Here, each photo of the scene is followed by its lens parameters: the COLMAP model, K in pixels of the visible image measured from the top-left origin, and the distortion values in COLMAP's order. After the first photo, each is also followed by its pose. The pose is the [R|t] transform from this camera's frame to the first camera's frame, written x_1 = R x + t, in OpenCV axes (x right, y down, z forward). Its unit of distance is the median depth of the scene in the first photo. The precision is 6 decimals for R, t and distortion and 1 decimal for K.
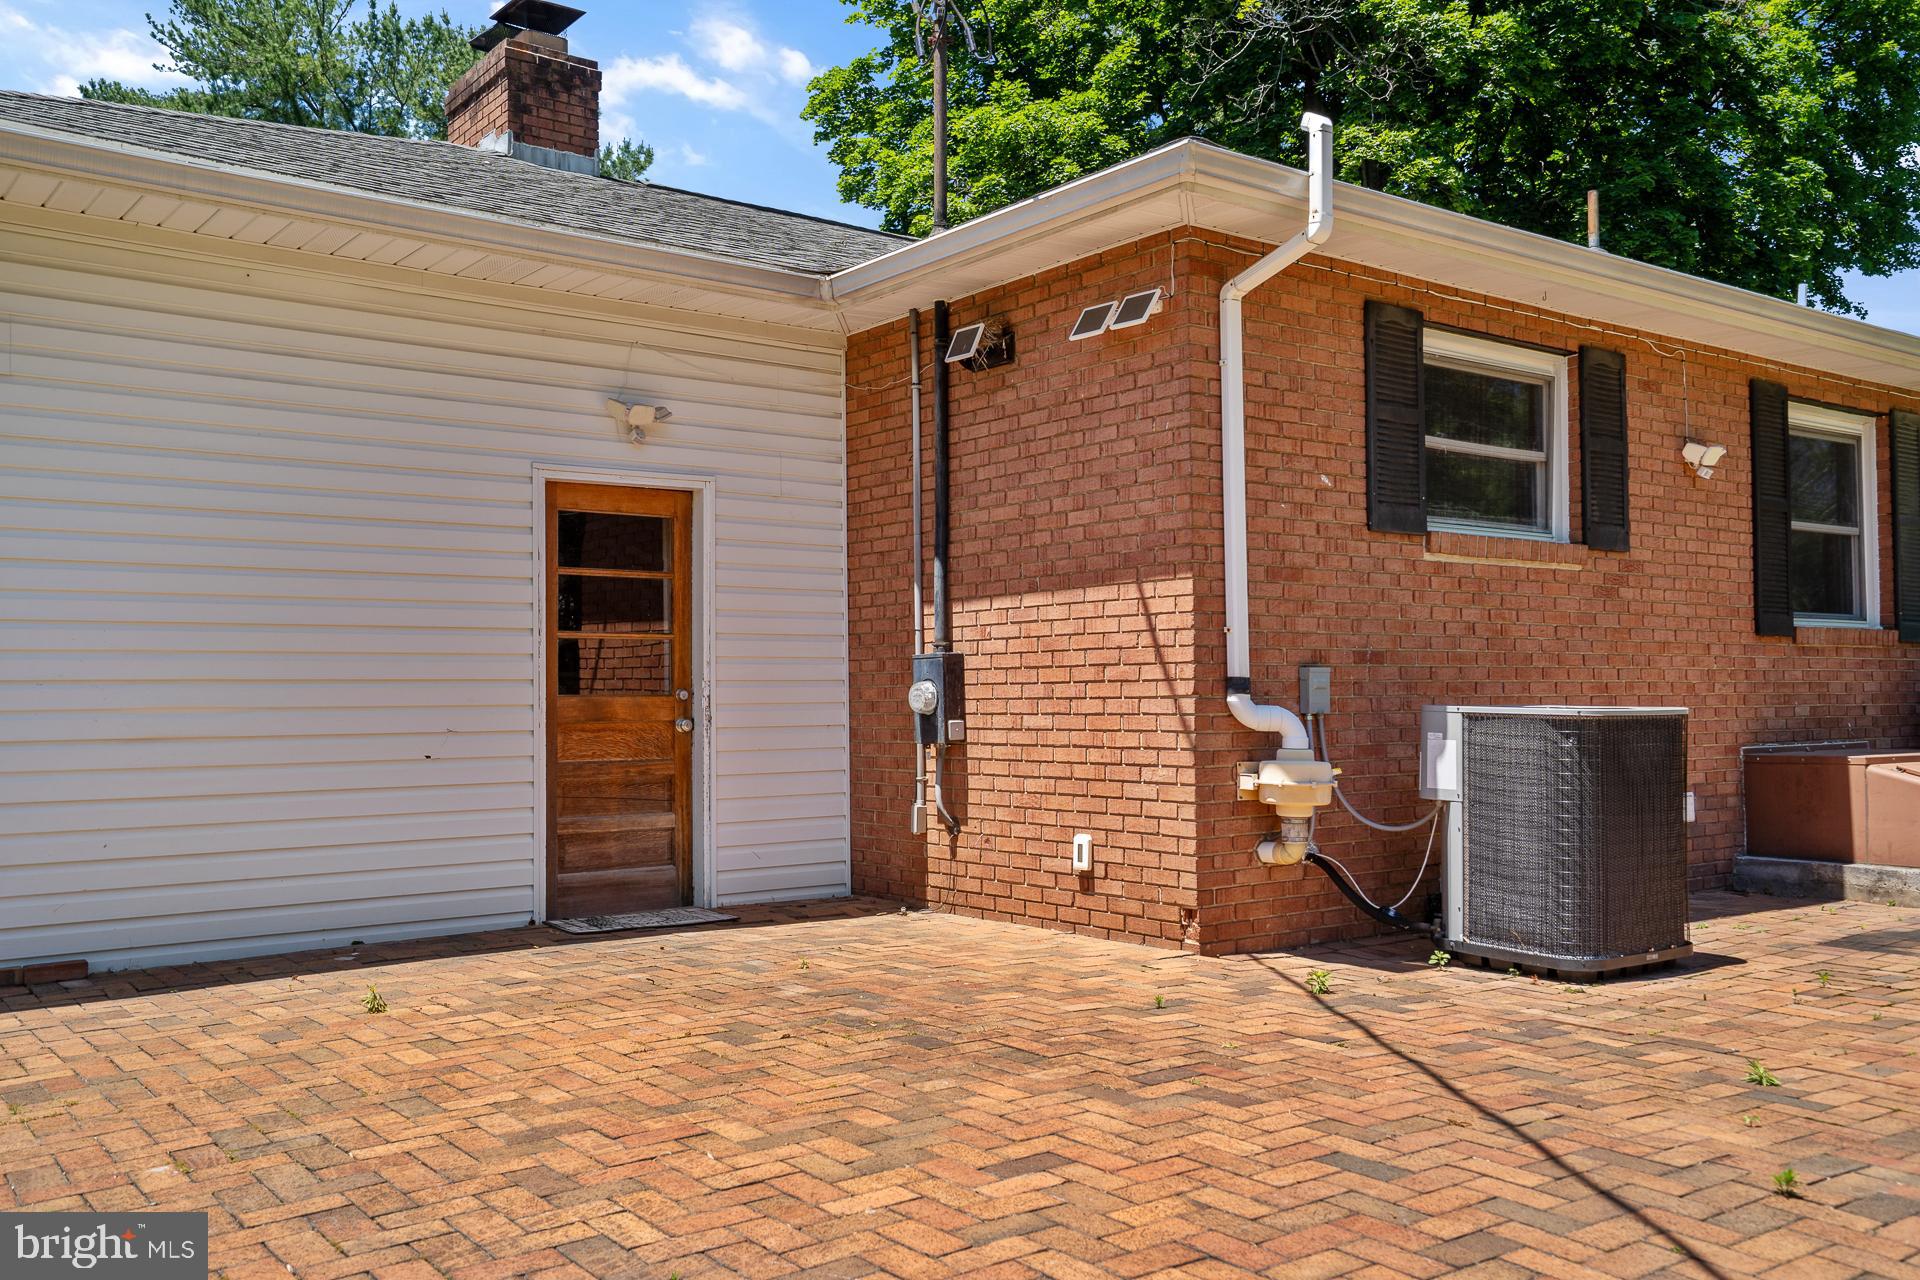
lens RADIAL K [[1655.2, 0, 963.1], [0, 1655.2, 628.0], [0, 0, 1]] dist [0.014193, 0.008035]
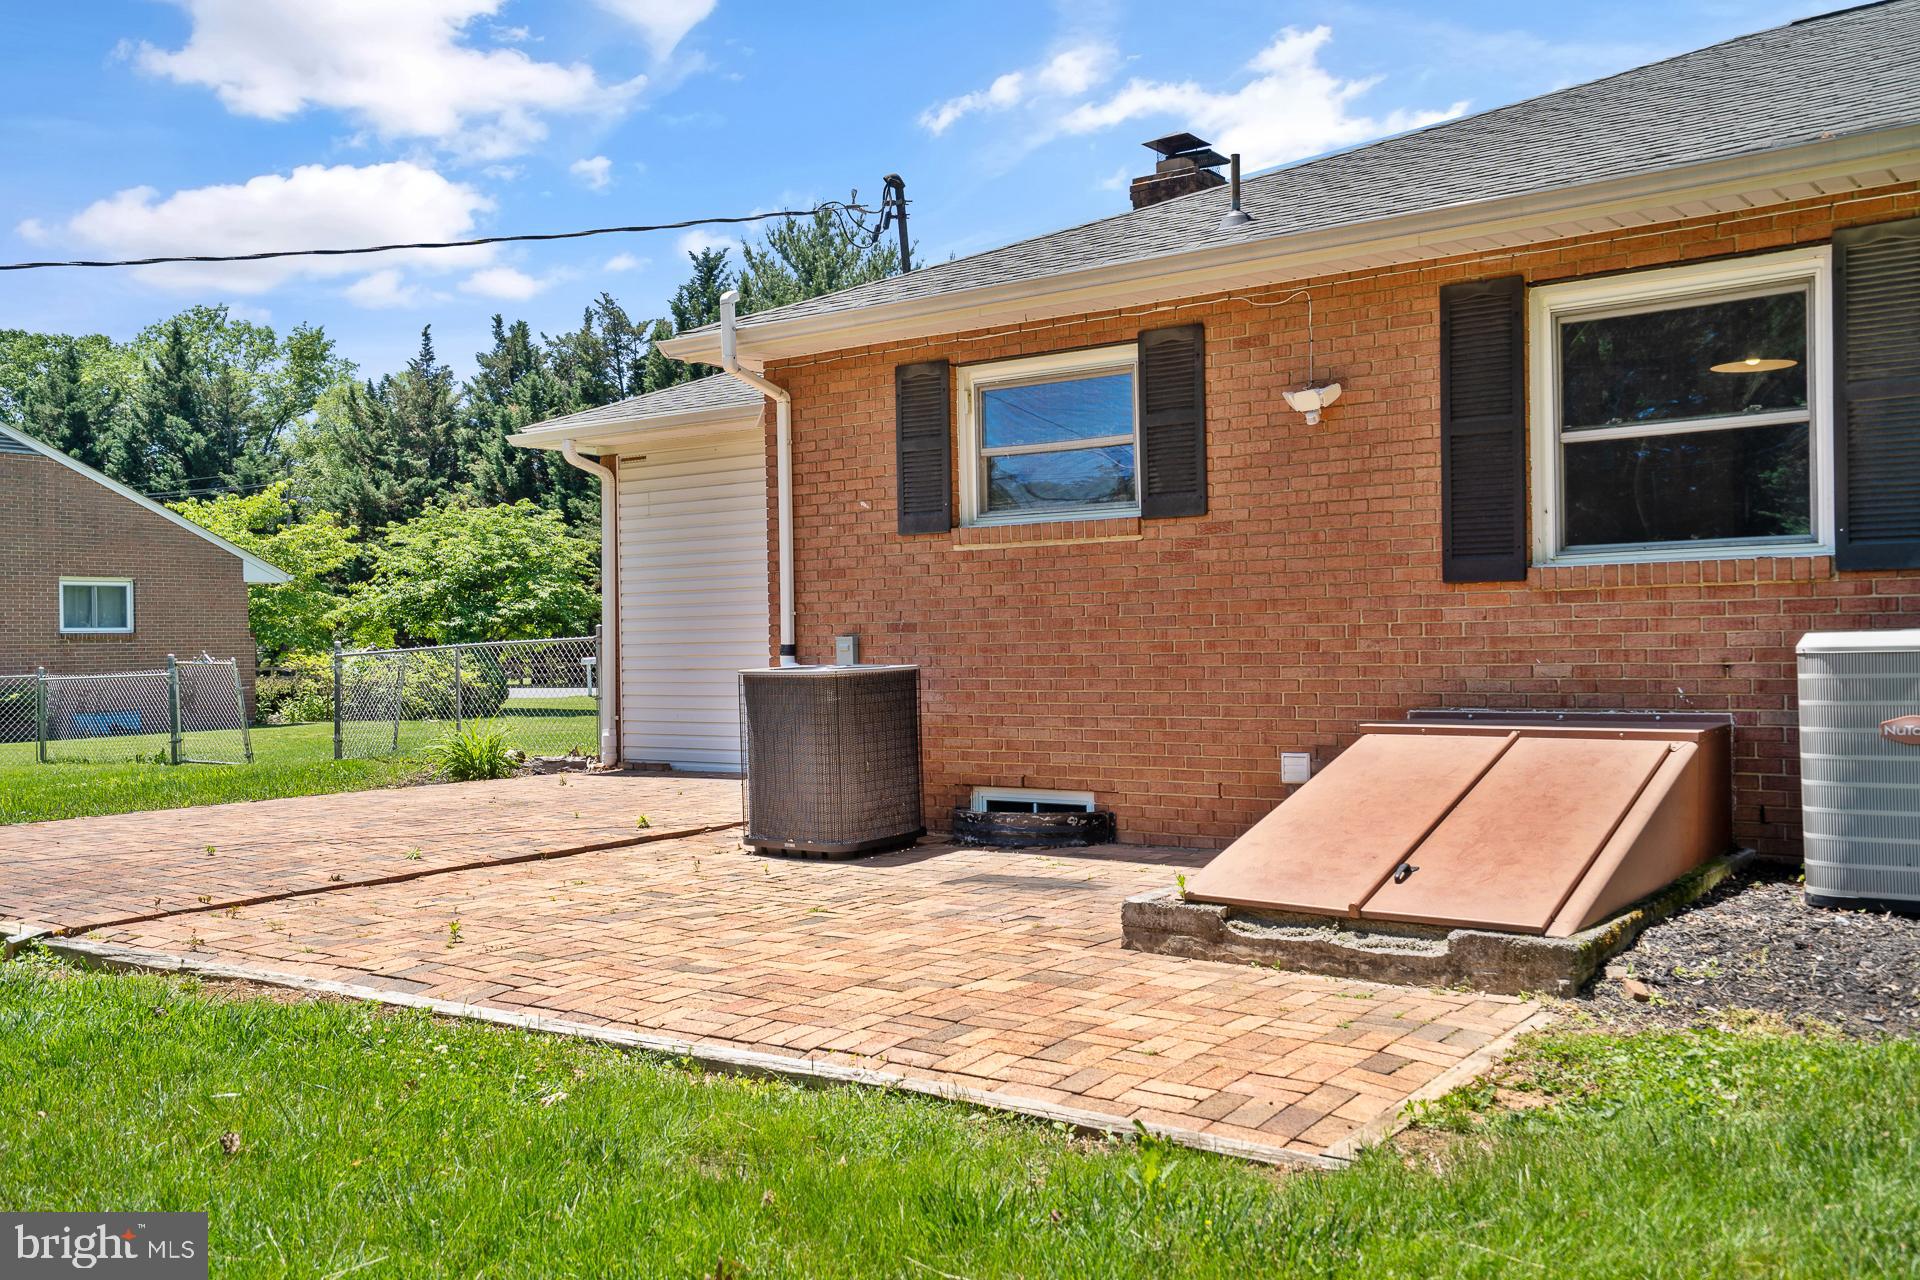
lens RADIAL K [[1655.2, 0, 958.0], [0, 1655.2, 651.3], [0, 0, 1]] dist [0.014193, 0.008035]
pose [[0.295641, -0.005998, -0.955280, 1.483428], [0.042531, 0.999071, 0.006890, 0.028000], [0.954352, -0.042666, 0.295622, 0.603615]]
